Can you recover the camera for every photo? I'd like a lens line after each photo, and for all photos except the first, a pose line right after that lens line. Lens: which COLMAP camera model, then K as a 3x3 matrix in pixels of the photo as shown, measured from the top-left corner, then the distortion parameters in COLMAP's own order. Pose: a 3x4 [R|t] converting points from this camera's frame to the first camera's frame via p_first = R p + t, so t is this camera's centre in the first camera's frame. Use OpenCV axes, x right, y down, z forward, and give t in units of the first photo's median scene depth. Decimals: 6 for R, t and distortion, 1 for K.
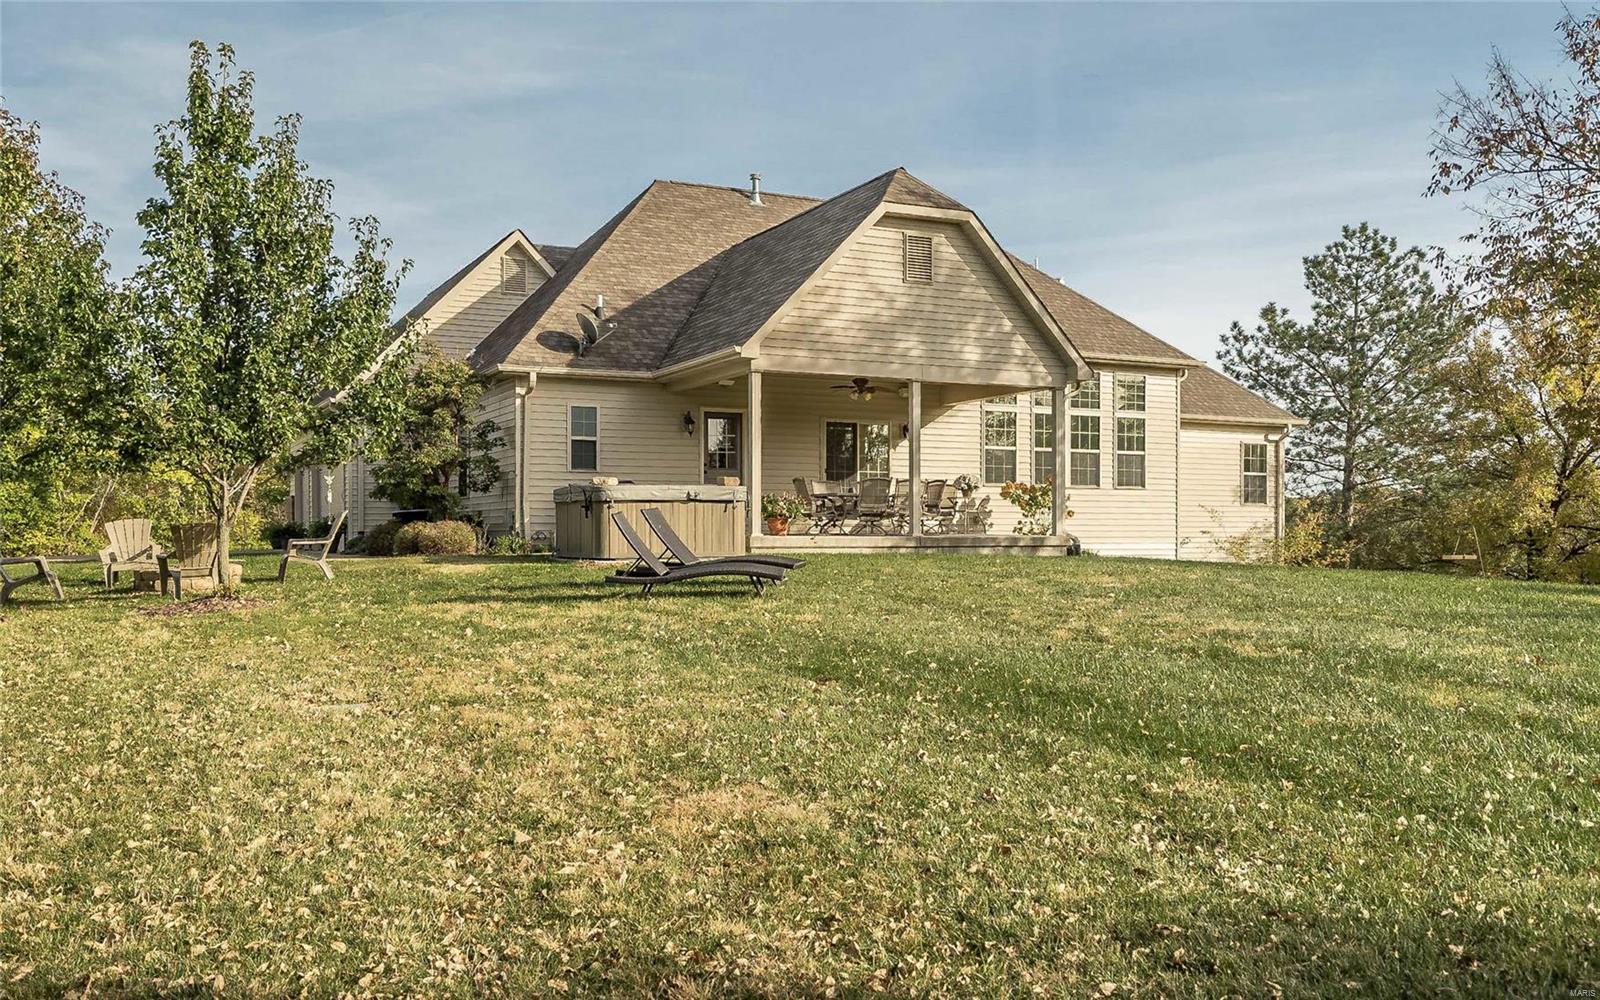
lens RADIAL K [[1381.0, 0, 797.7], [0, 1381.0, 542.1], [0, 0, 1]] dist [0.013080, -0.002613]
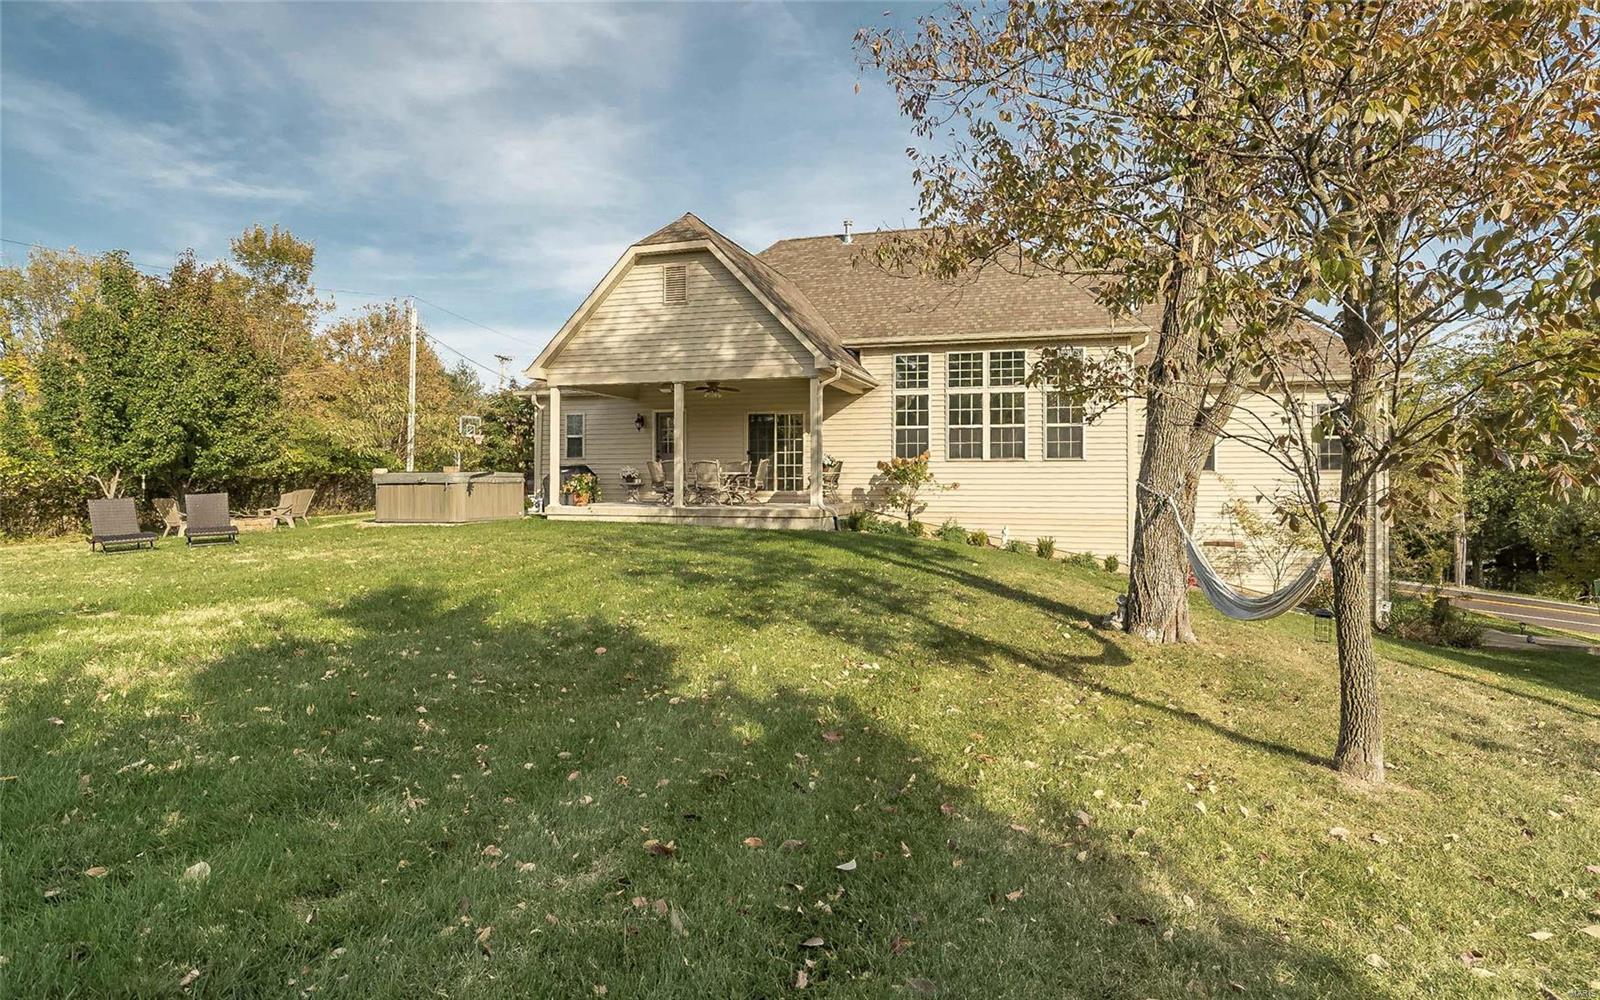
lens RADIAL K [[897.3, 0, 799.3], [0, 897.3, 461.7], [0, 0, 1]] dist [0.008891, 0.001175]
pose [[0.713934, -0.015010, -0.700052, 0.699313], [-0.004524, 0.999650, -0.026047, -0.023700], [0.700198, 0.021763, 0.713617, 0.482655]]
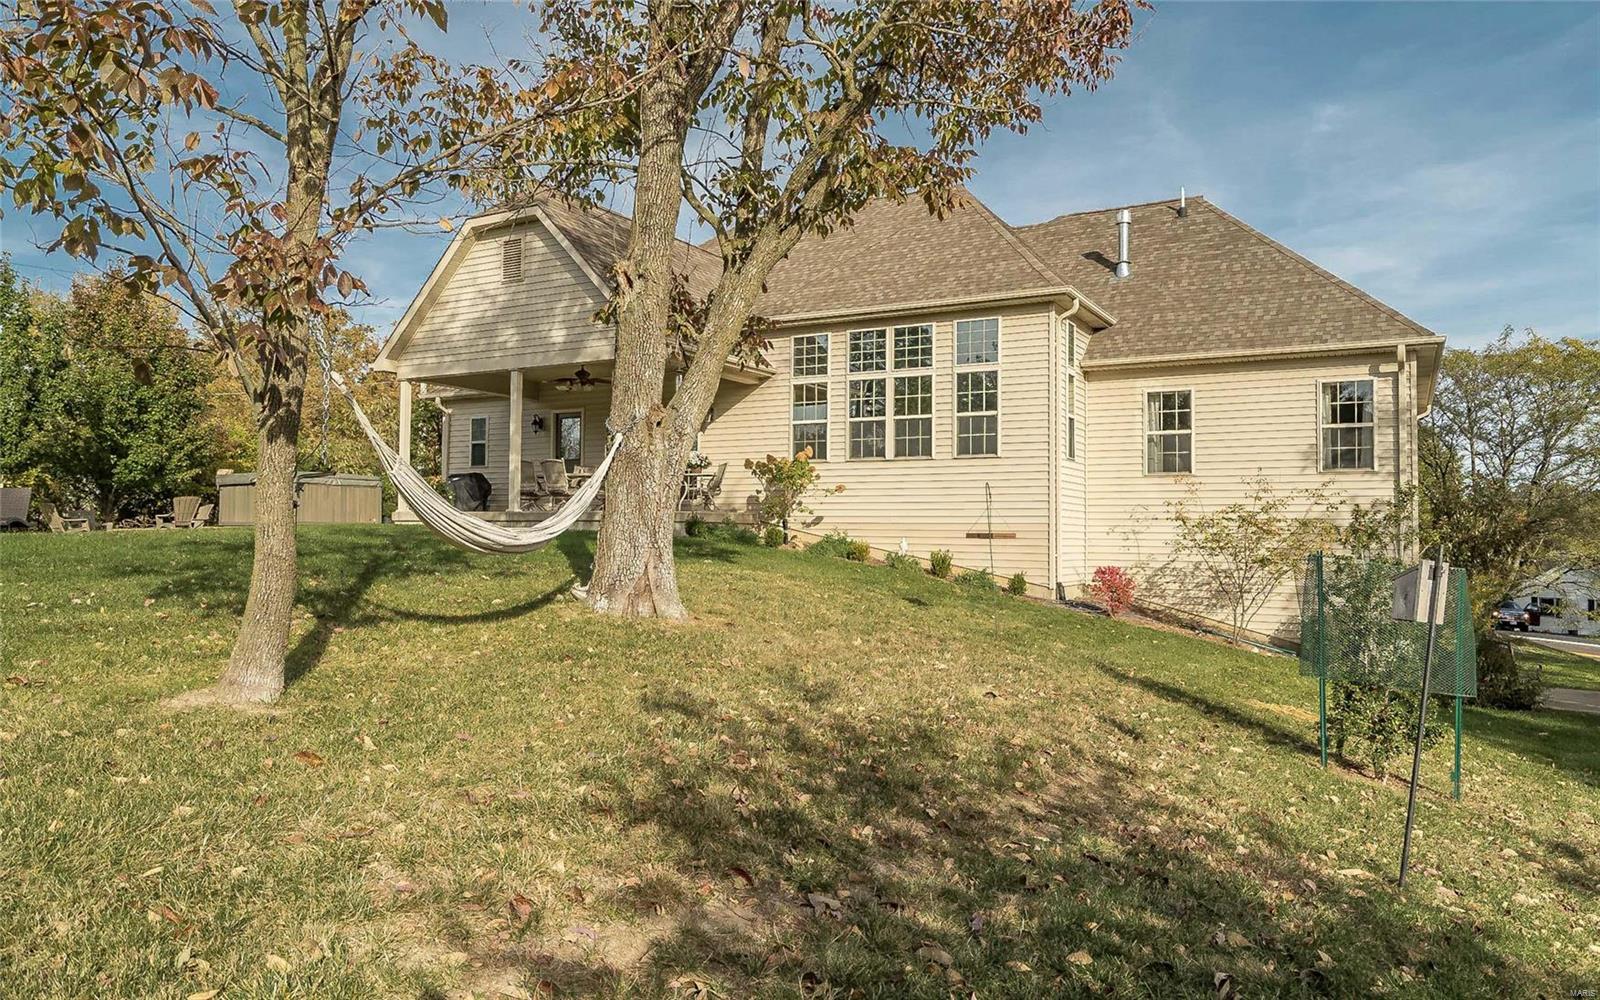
lens RADIAL K [[1034.4, 0, 791.5], [0, 1034.4, 500.0], [0, 0, 1]] dist [-0.010600, -0.005046]
pose [[0.558300, -0.020179, -0.829394, 0.853647], [-0.012222, 0.999396, -0.032542, 0.010221], [0.829549, 0.028305, 0.557716, 0.699691]]
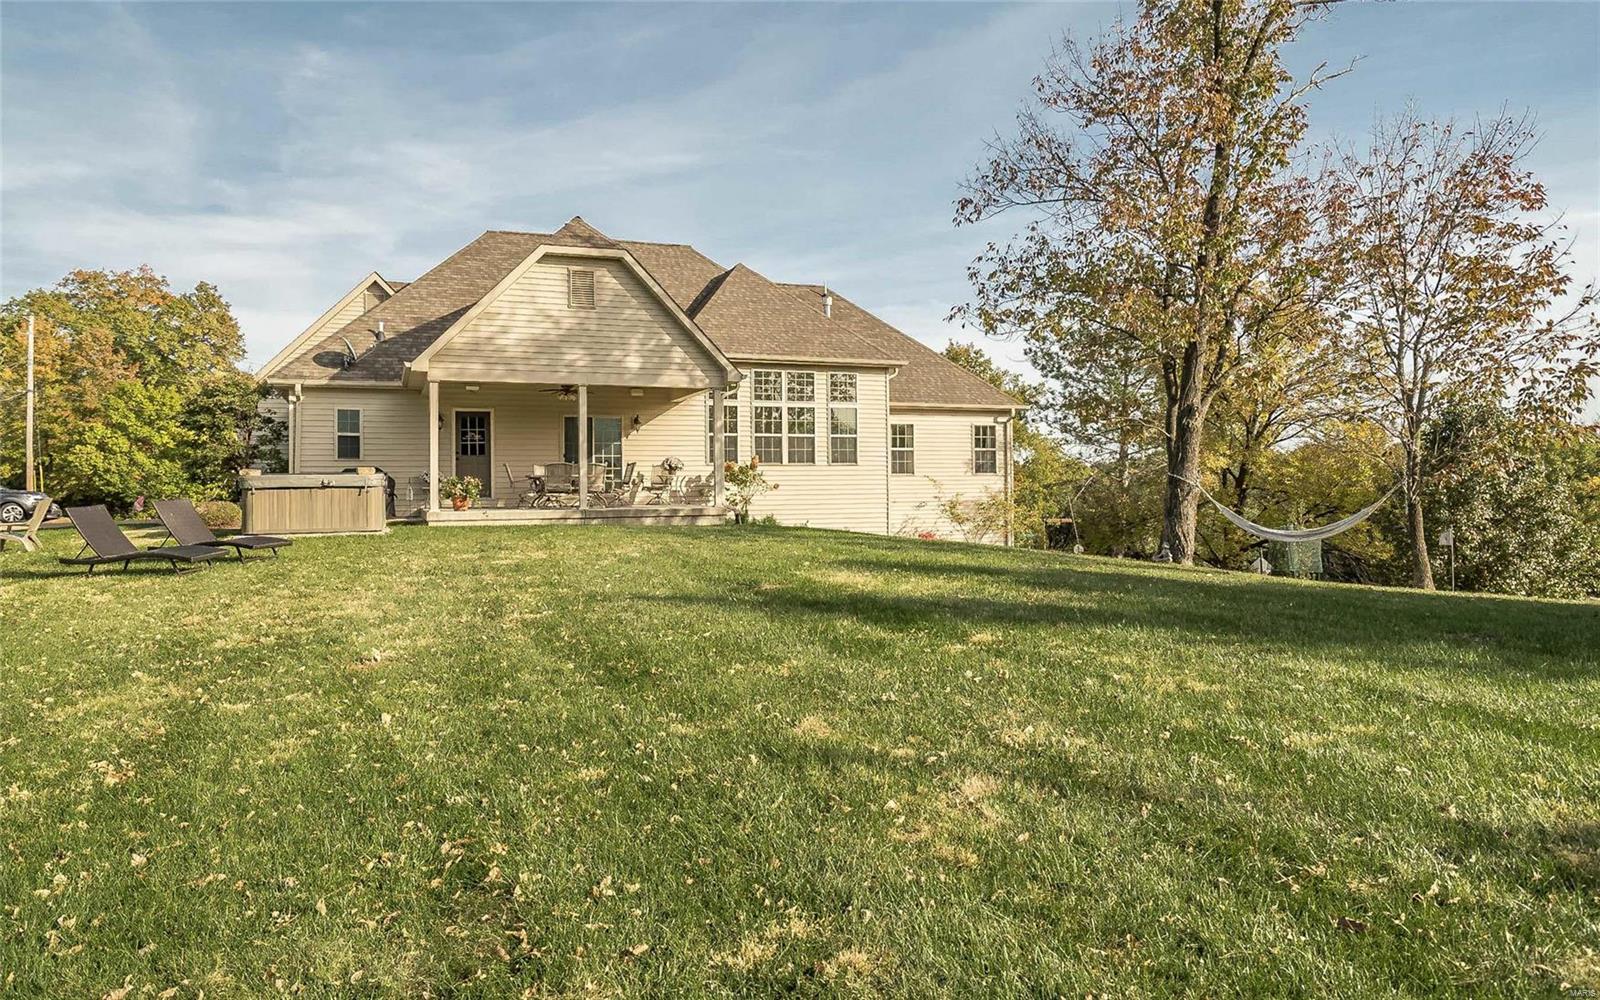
lens RADIAL K [[1052.4, 0, 797.7], [0, 1052.4, 490.3], [0, 0, 1]] dist [-0.000342, -0.001580]
pose [[0.996280, -0.010189, -0.085571, 0.347212], [0.009917, 0.999944, -0.003609, -0.015519], [0.085603, 0.002747, 0.996326, 0.061644]]
